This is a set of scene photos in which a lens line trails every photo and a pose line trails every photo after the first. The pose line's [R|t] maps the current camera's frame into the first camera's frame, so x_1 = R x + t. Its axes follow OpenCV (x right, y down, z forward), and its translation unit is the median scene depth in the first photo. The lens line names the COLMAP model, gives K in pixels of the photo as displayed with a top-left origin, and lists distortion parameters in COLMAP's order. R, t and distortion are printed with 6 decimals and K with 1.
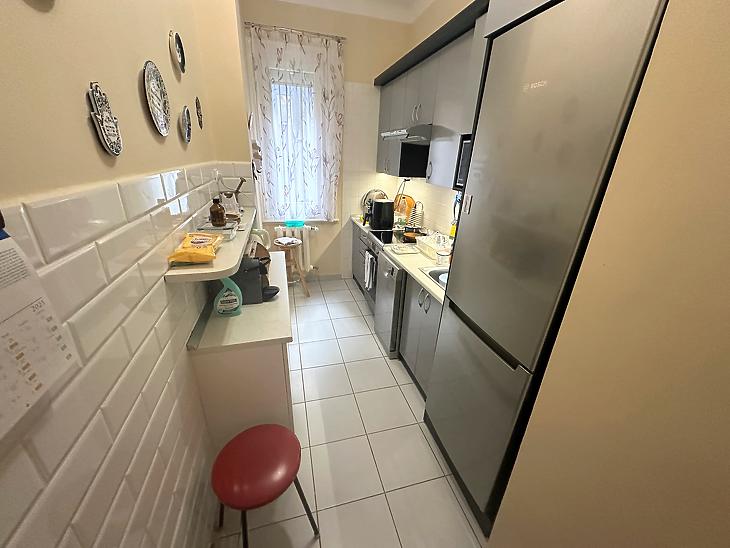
lens RADIAL K [[291.6, 0, 365.0], [0, 291.6, 274.0], [0, 0, 1]] dist [-0.003936, 0.000547]
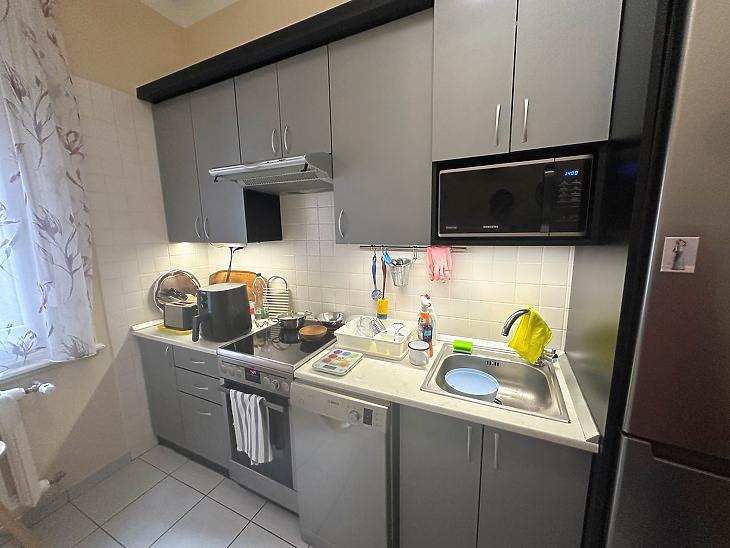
lens RADIAL K [[291.6, 0, 365.0], [0, 291.6, 274.0], [0, 0, 1]] dist [-0.003936, 0.000547]
pose [[0.651176, -0.179594, 0.737371, -0.158640], [0.331319, 0.941393, -0.063303, -0.142515], [-0.682787, 0.285526, 0.672515, 0.414107]]
